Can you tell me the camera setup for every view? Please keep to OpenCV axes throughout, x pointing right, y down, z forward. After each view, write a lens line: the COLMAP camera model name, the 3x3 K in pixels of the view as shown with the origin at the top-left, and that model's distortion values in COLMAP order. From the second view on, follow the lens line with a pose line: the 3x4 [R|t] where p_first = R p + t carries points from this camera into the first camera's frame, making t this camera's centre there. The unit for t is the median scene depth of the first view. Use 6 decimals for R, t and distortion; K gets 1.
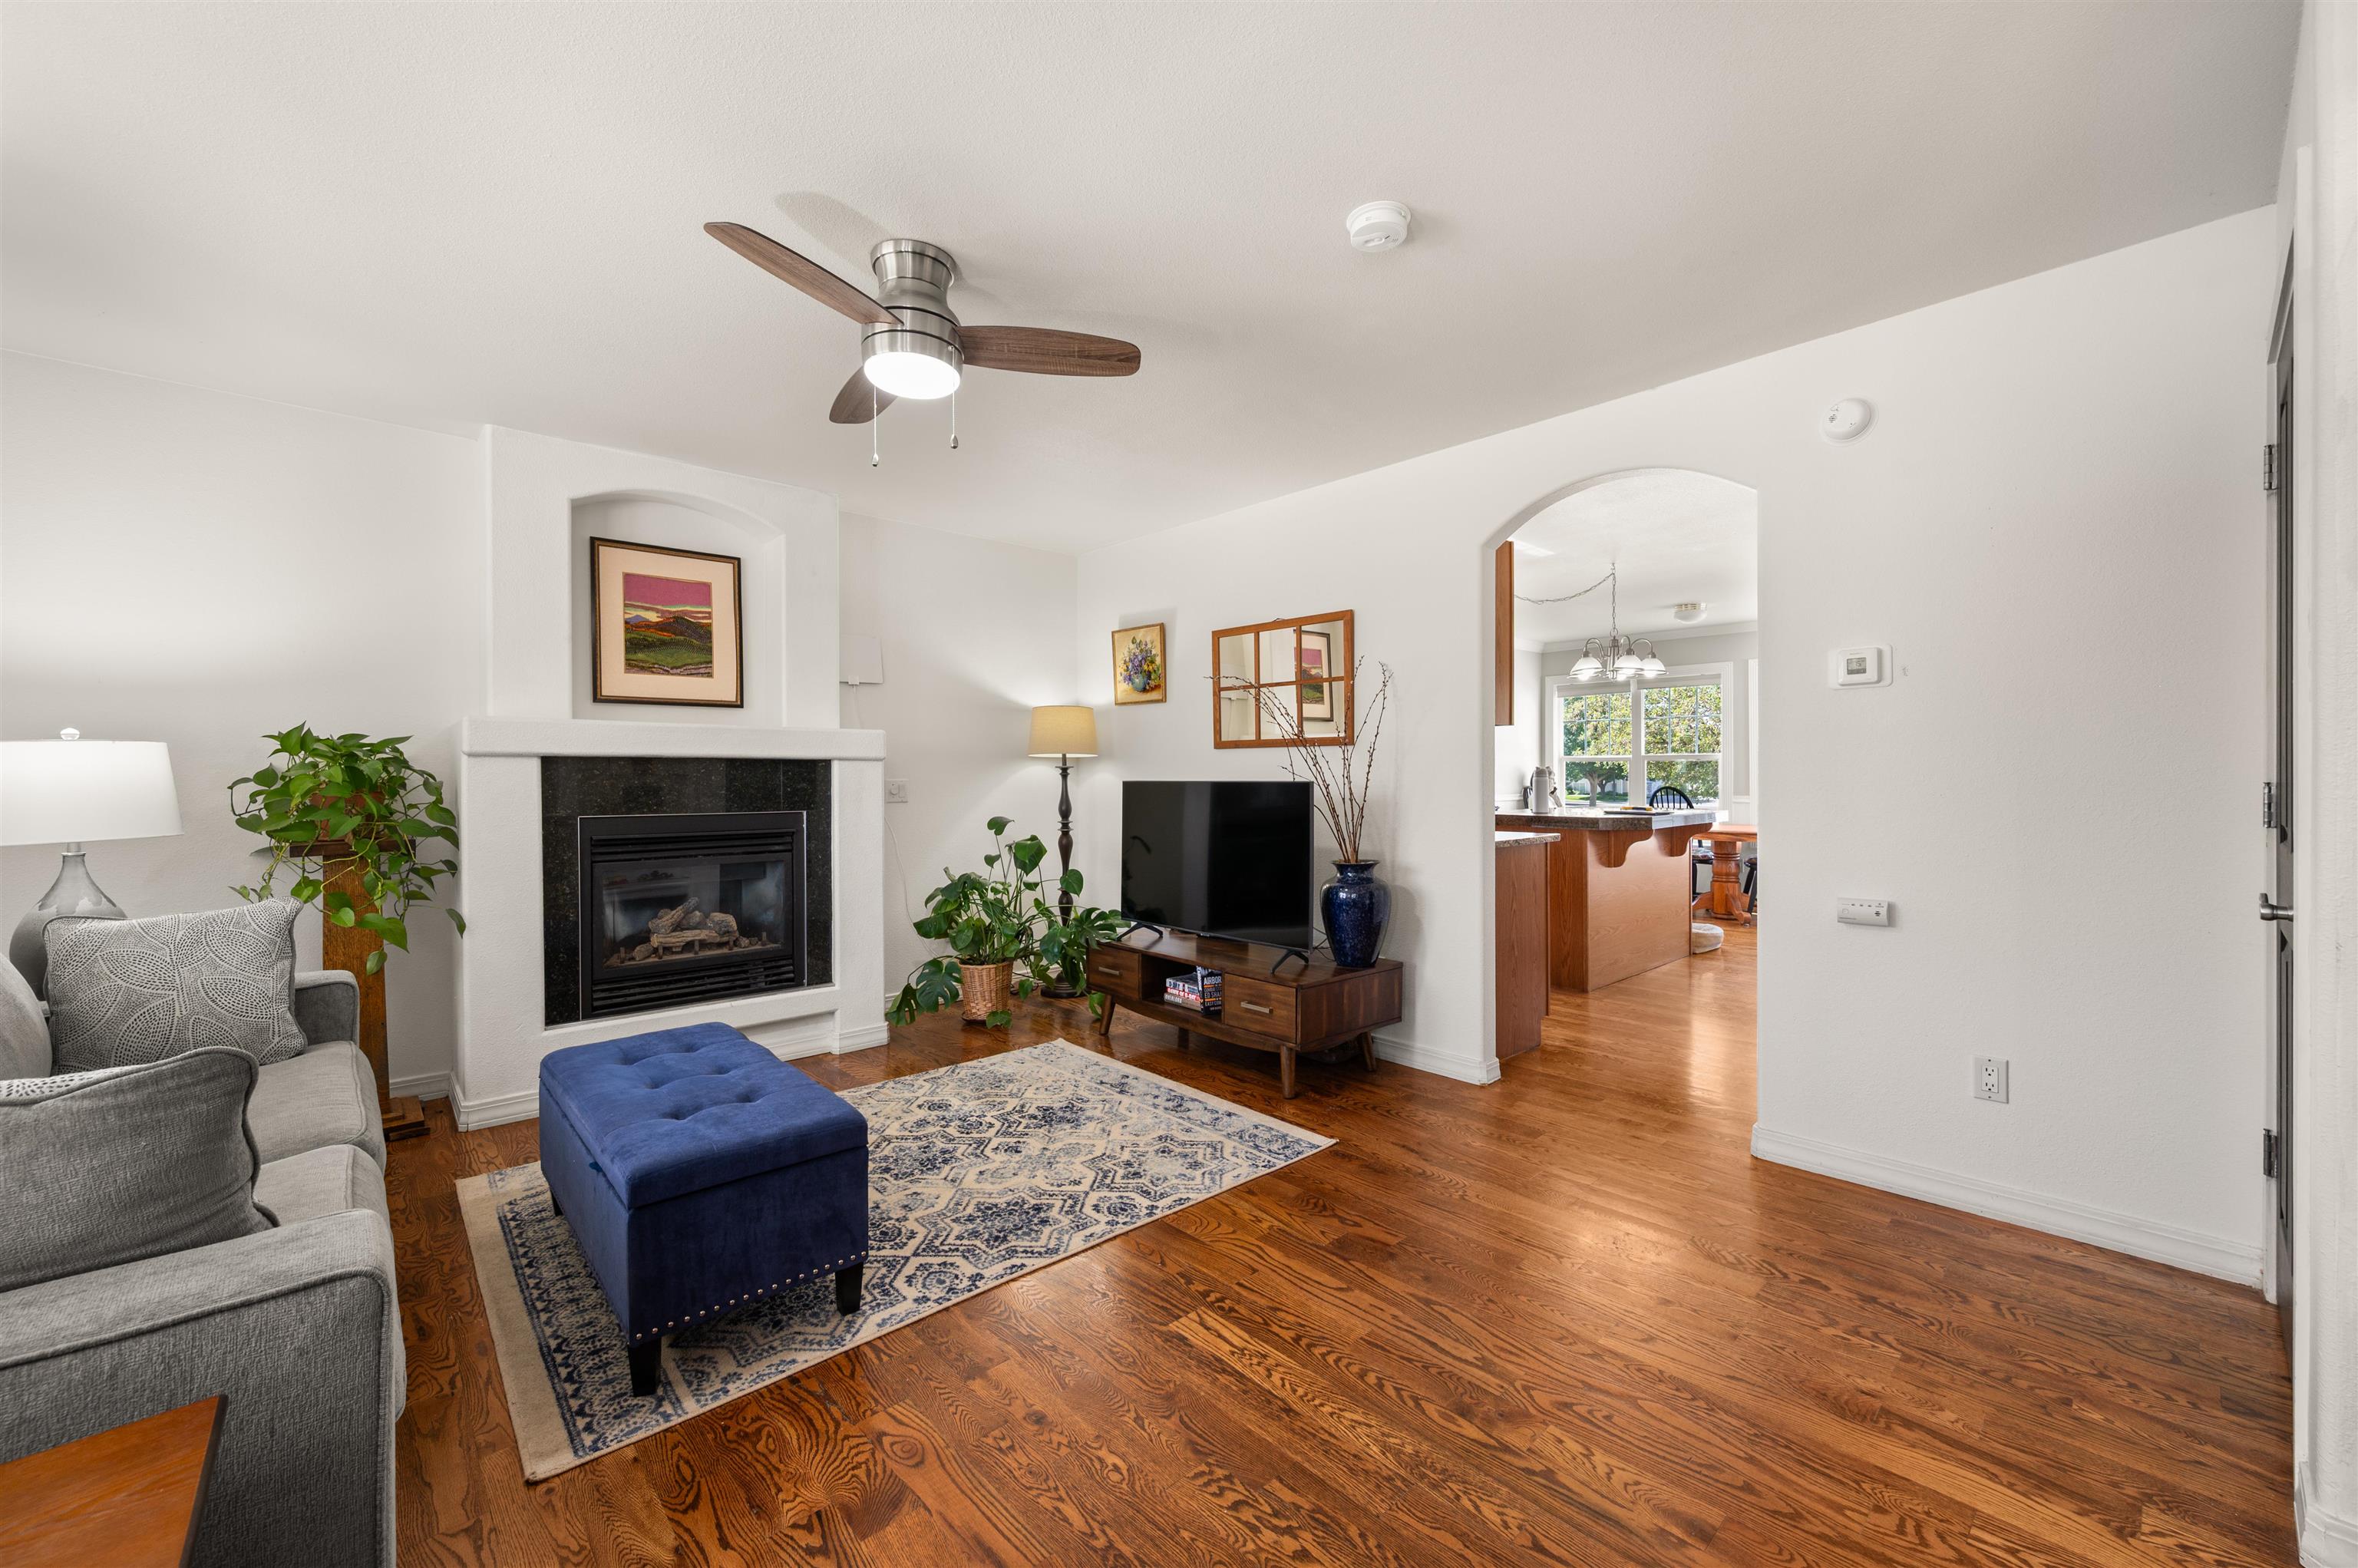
lens RADIAL K [[929.9, 0, 1177.6], [0, 929.9, 765.0], [0, 0, 1]] dist [-0.001722, -0.000894]
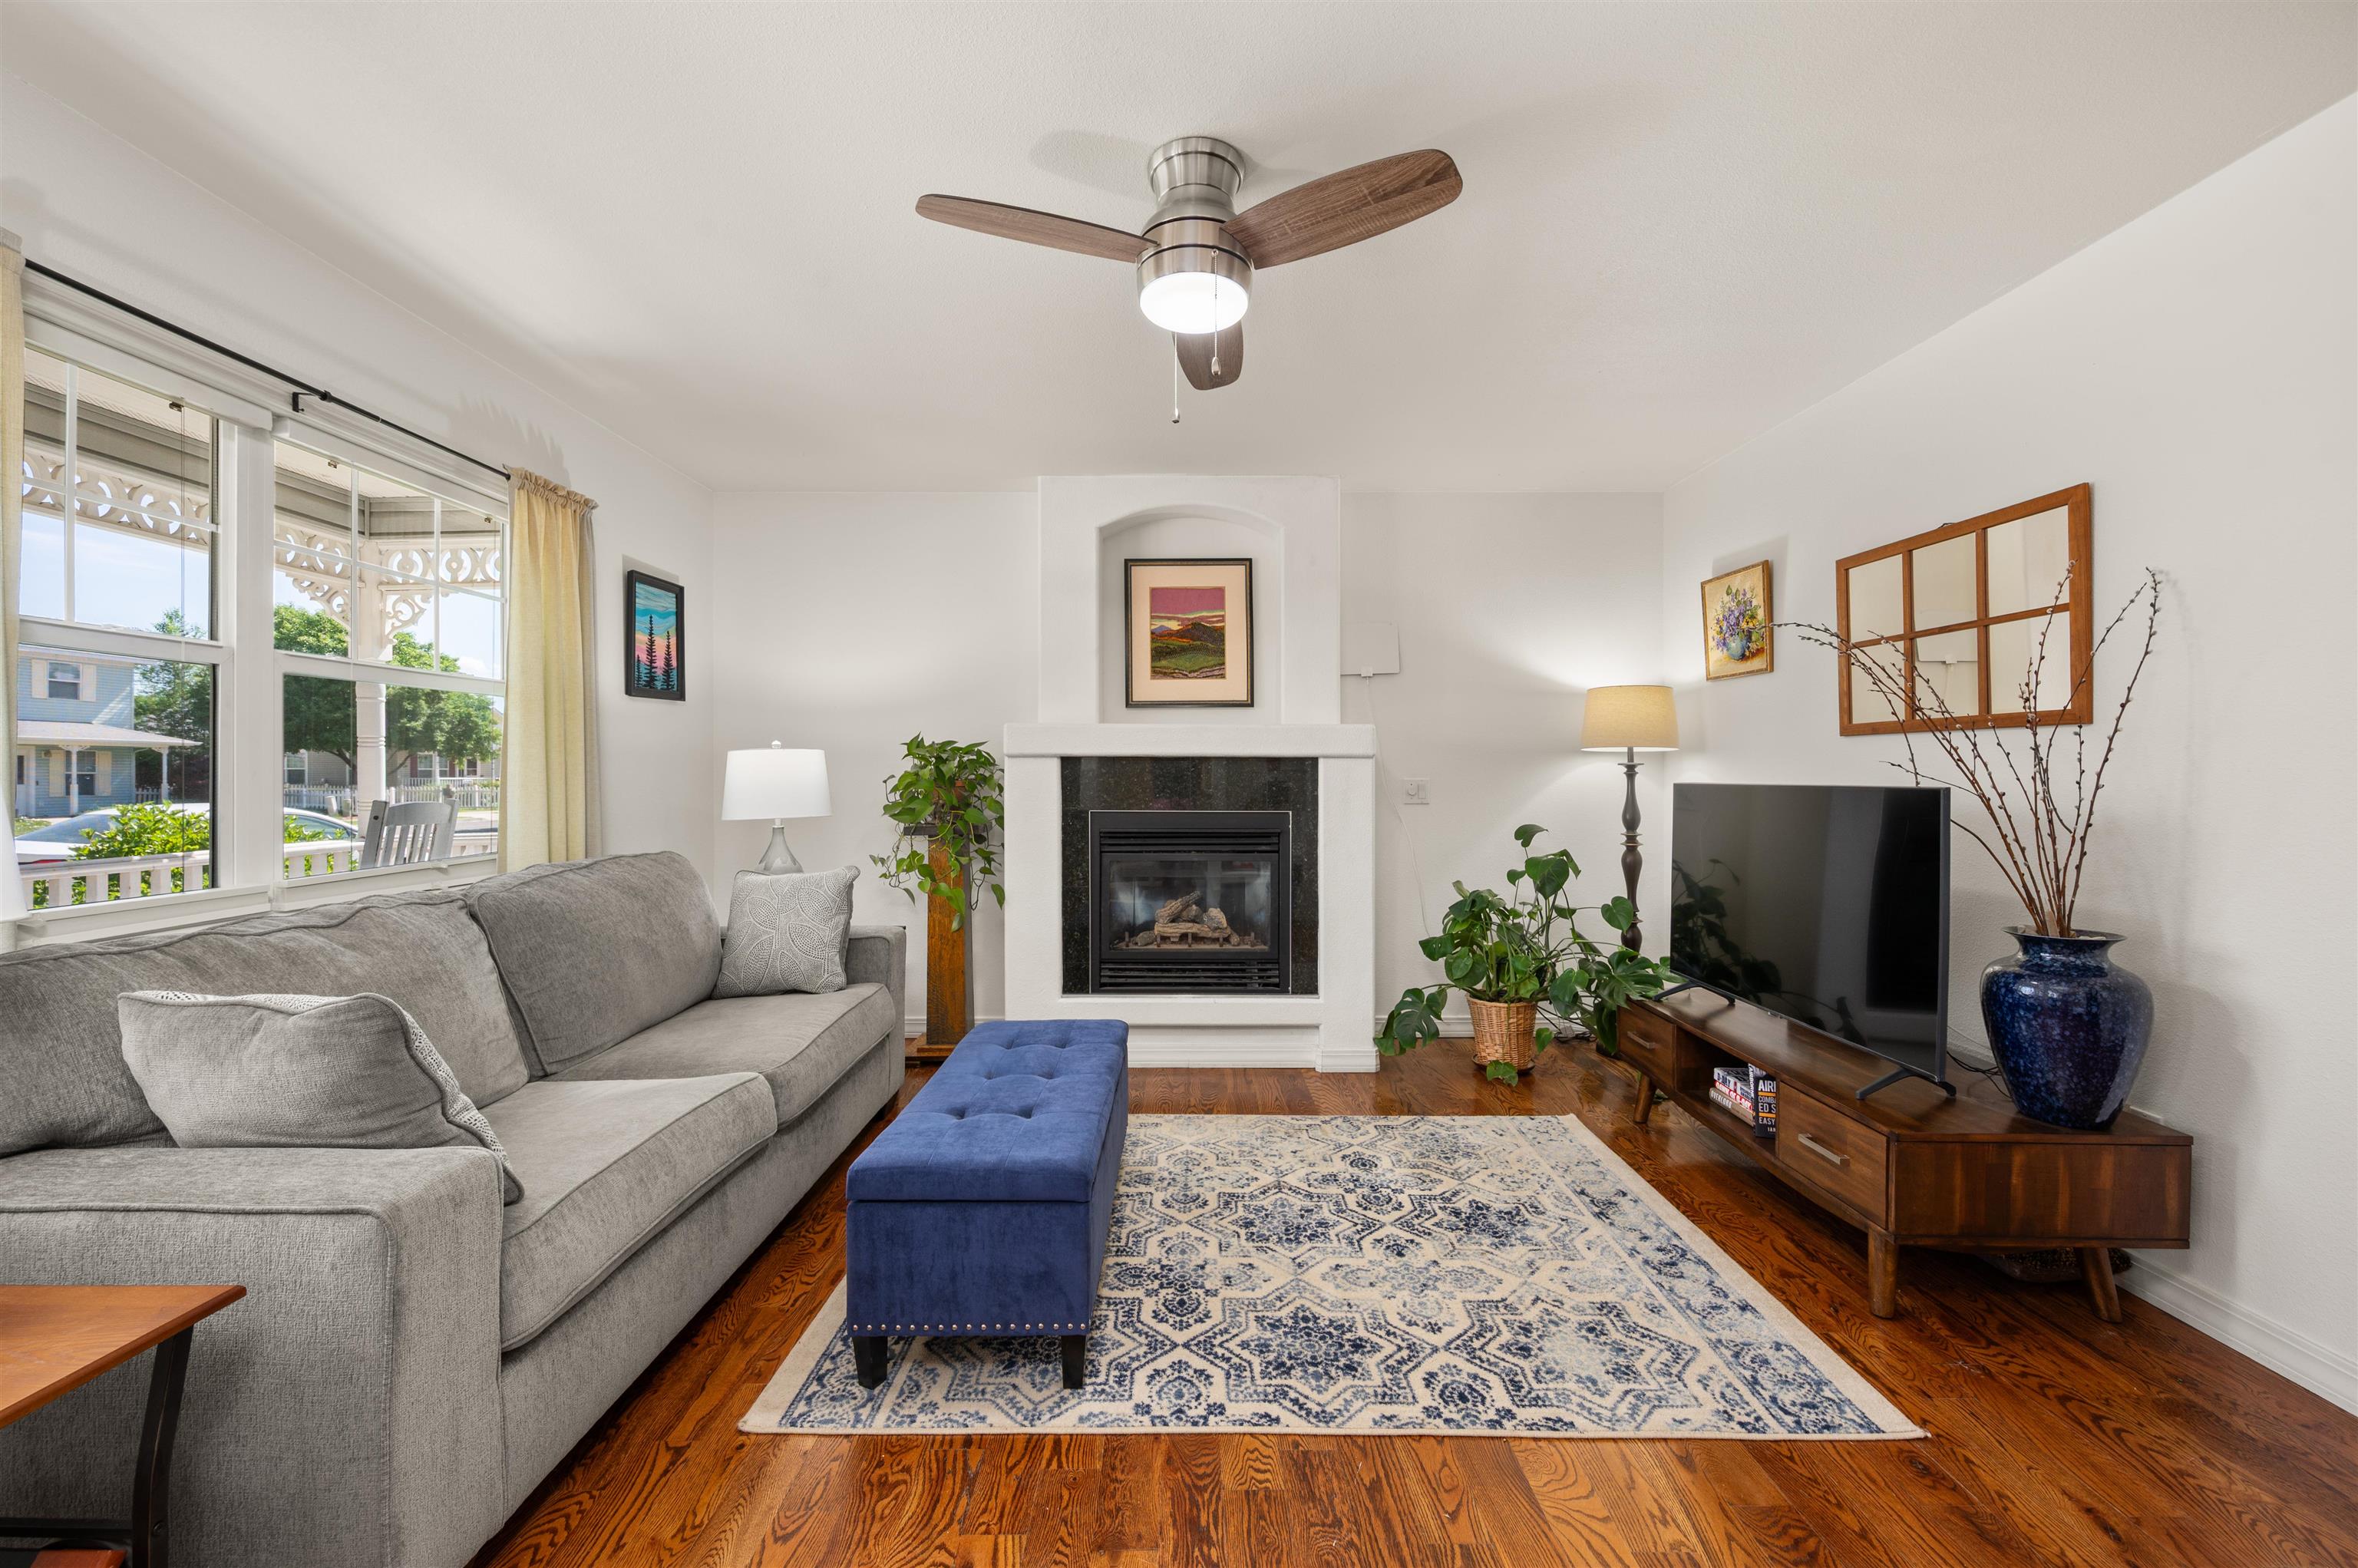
lens RADIAL K [[929.9, 0, 1177.6], [0, 929.9, 765.0], [0, 0, 1]] dist [-0.001722, -0.000894]
pose [[0.737268, -0.002833, -0.675595, 0.190801], [0.005058, 0.999986, 0.001327, -0.000043], [0.675582, -0.004395, 0.737272, 0.254087]]
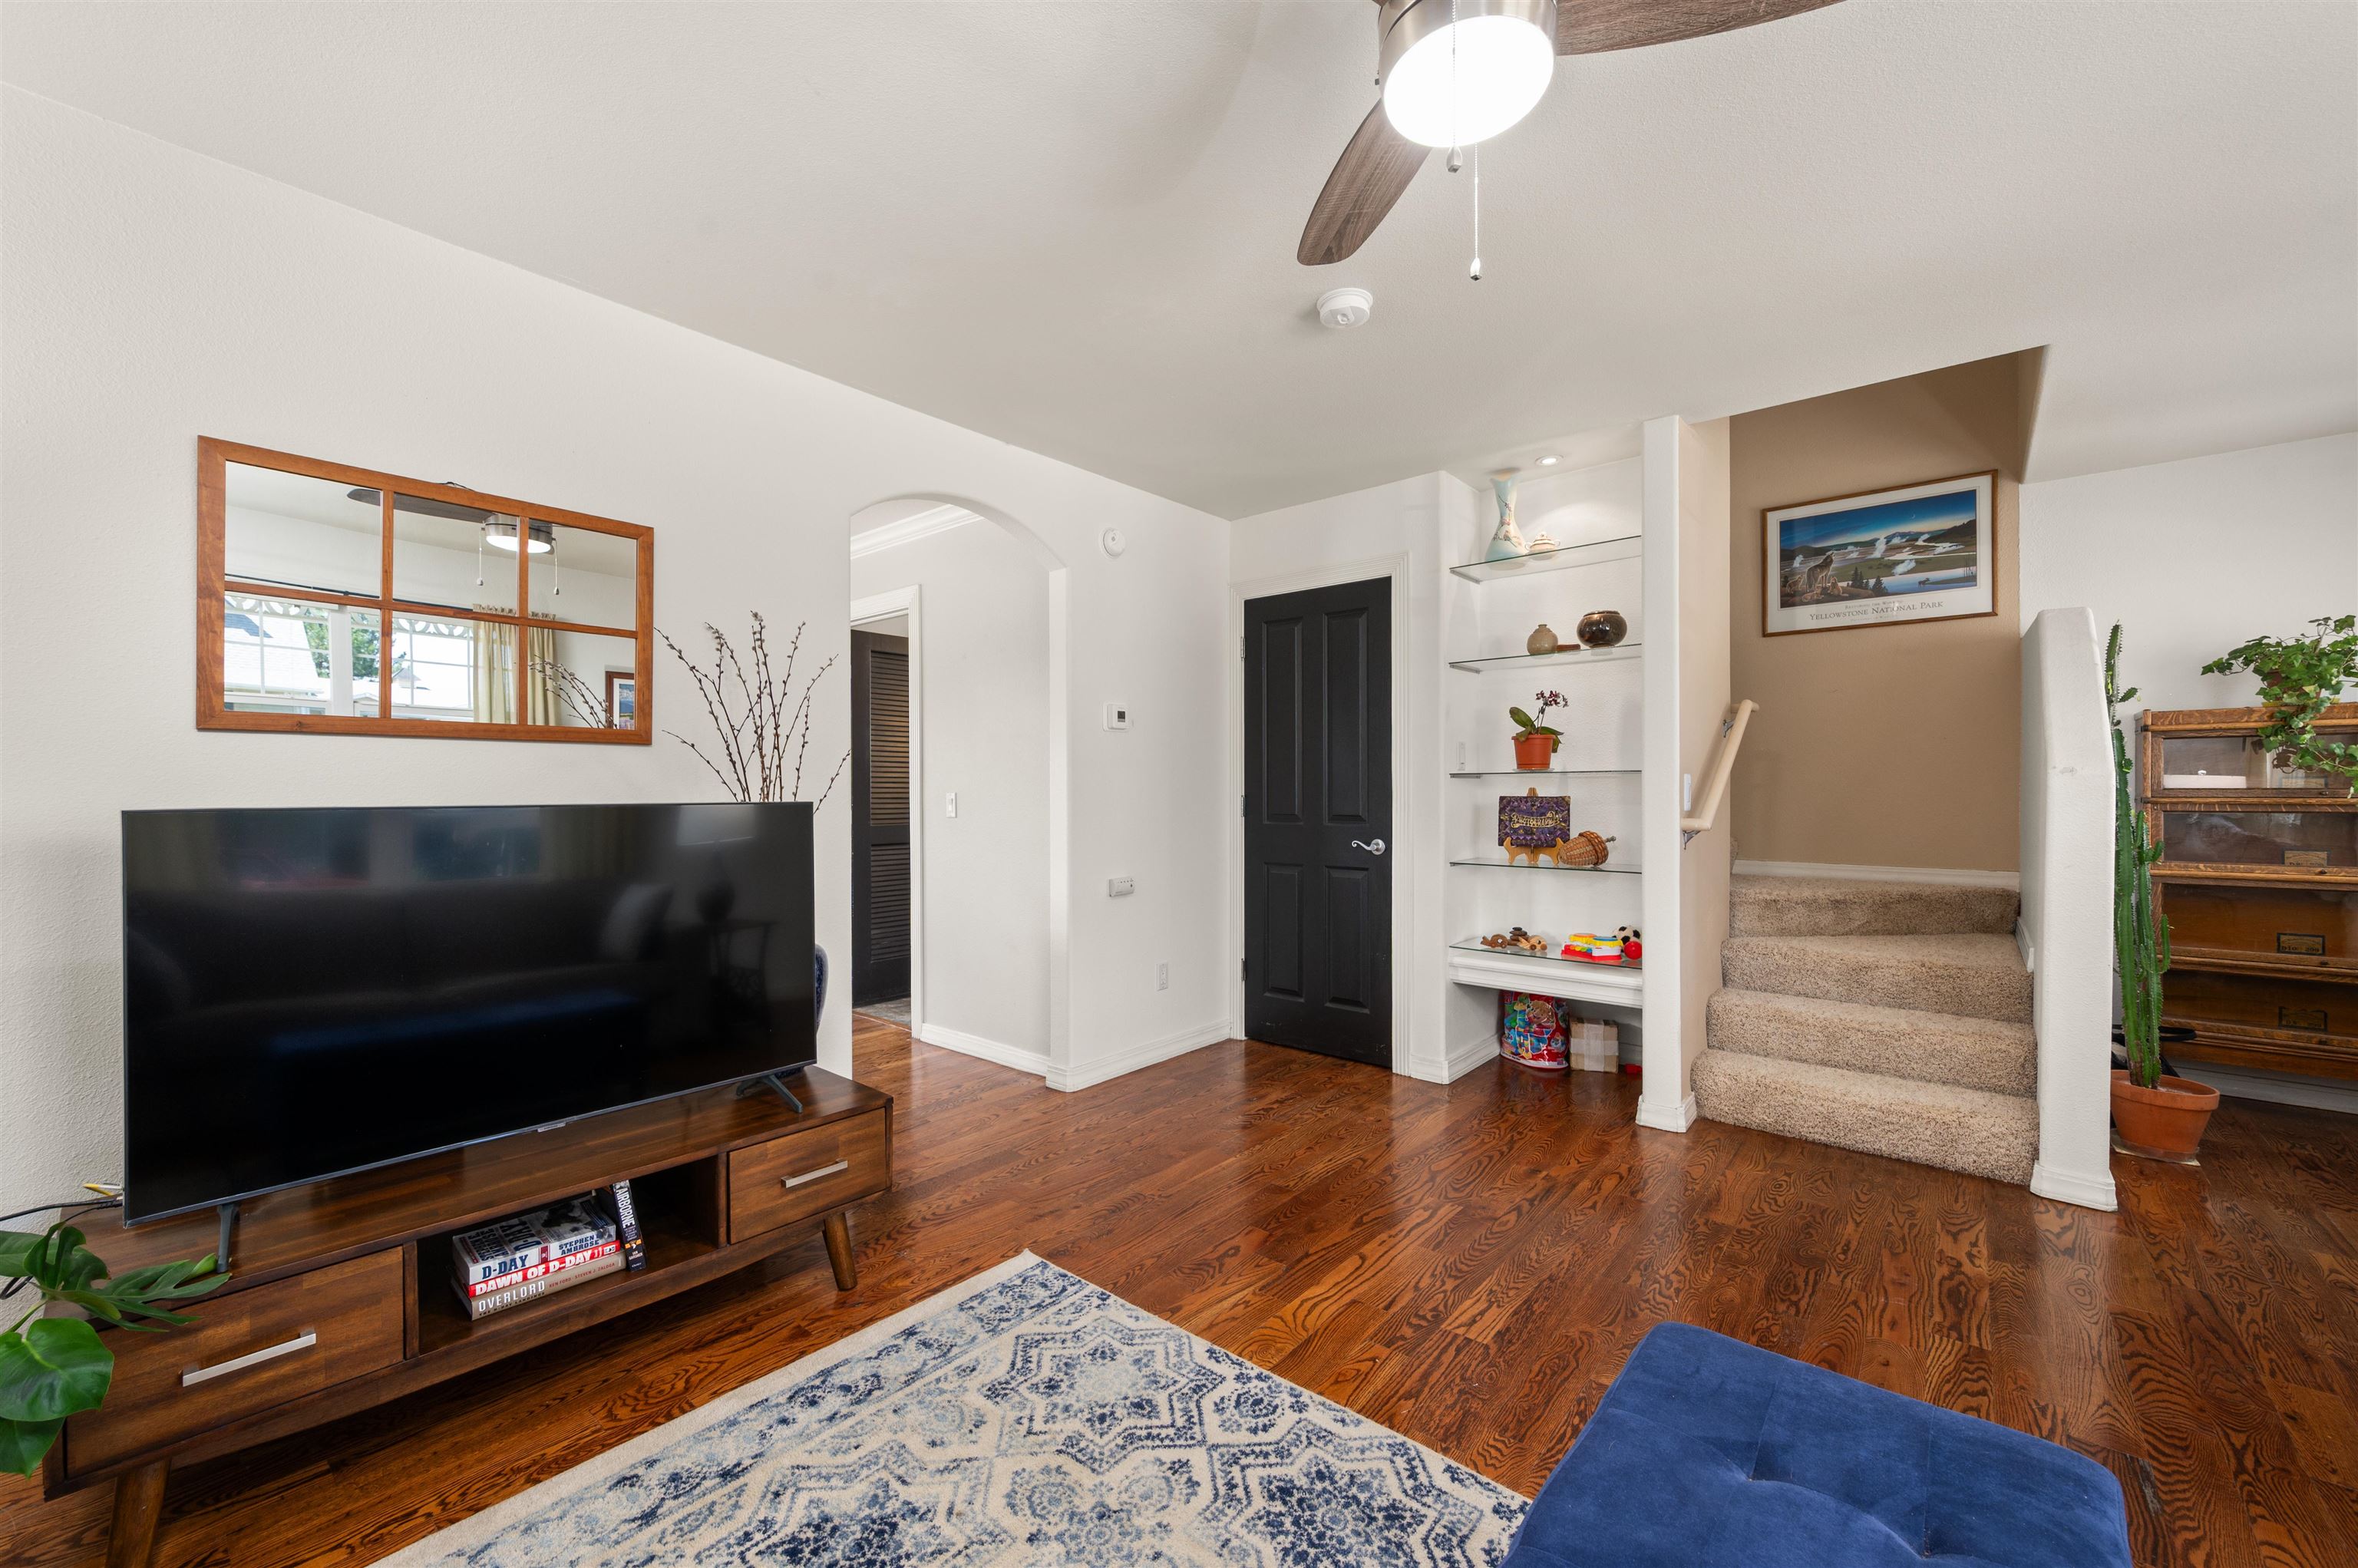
lens RADIAL K [[943.0, 0, 1182.2], [0, 943.0, 789.6], [0, 0, 1]] dist [-0.000436, -0.000159]
pose [[-0.133254, 0.001564, 0.991081, -0.570210], [-0.008872, 0.999957, -0.002771, 0.008630], [-0.991042, -0.009162, -0.133234, 0.860679]]
